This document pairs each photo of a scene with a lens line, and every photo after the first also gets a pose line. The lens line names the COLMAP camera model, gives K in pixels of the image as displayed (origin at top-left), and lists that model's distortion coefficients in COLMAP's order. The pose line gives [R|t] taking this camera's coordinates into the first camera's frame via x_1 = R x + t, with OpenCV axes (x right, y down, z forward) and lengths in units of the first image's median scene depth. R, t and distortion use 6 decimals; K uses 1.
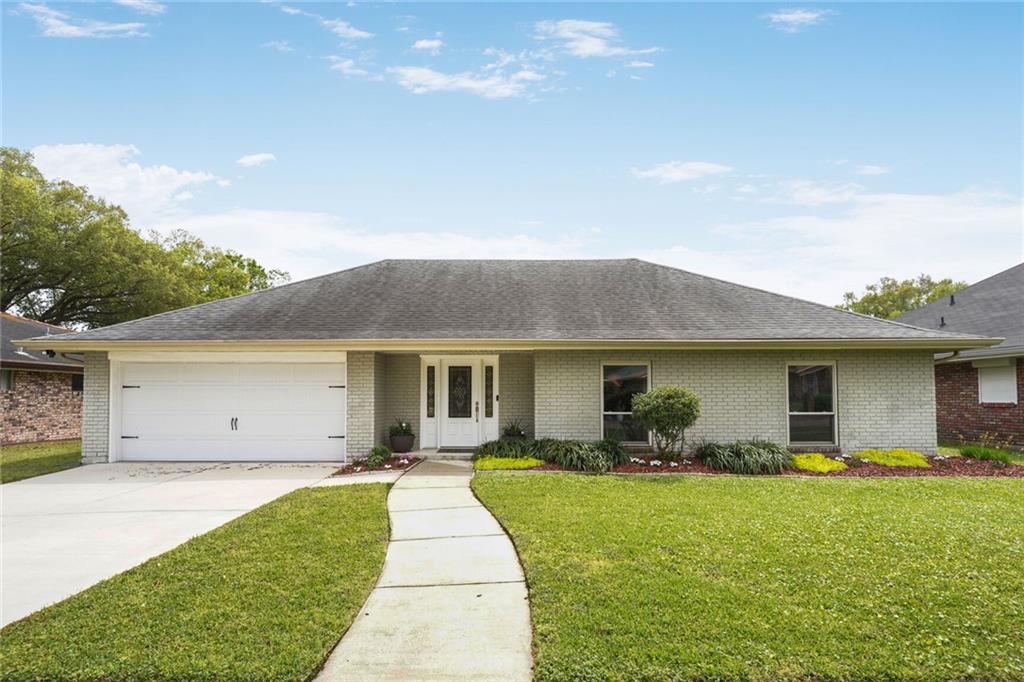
lens RADIAL K [[517.7, 0, 512.0], [0, 517.7, 341.0], [0, 0, 1]] dist [0.013801, -0.000016]
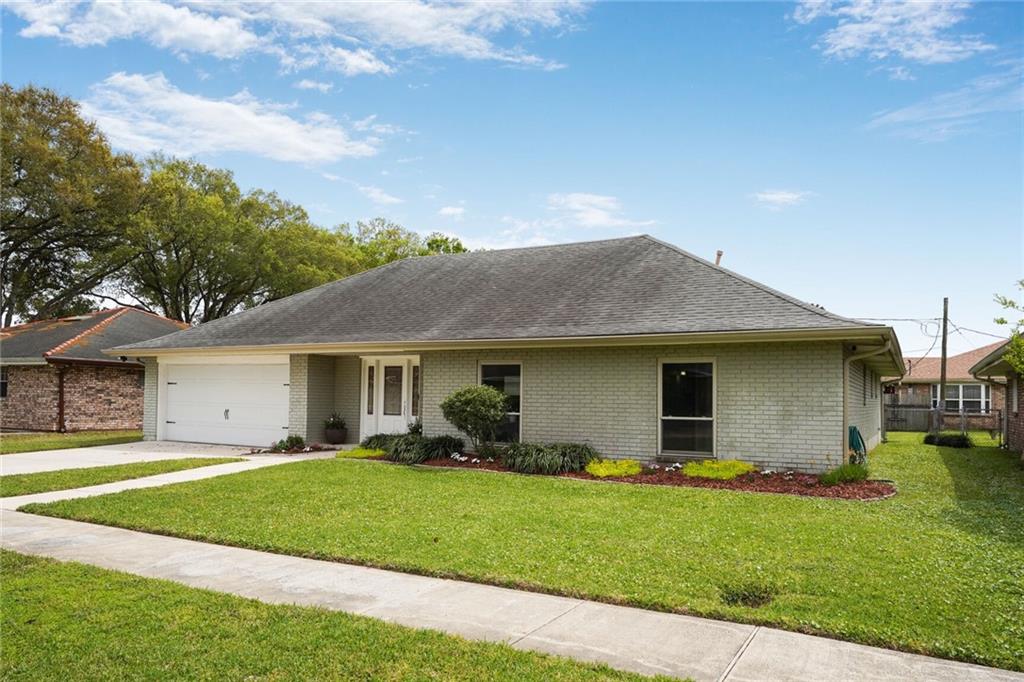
lens RADIAL K [[719.9, 0, 512.0], [0, 719.9, 341.0], [0, 0, 1]] dist [-0.000173, -0.061009]
pose [[0.887702, -0.022115, -0.459888, 0.851839], [0.030570, 0.999473, 0.010945, -0.011308], [0.459403, -0.023775, 0.887910, -0.188173]]
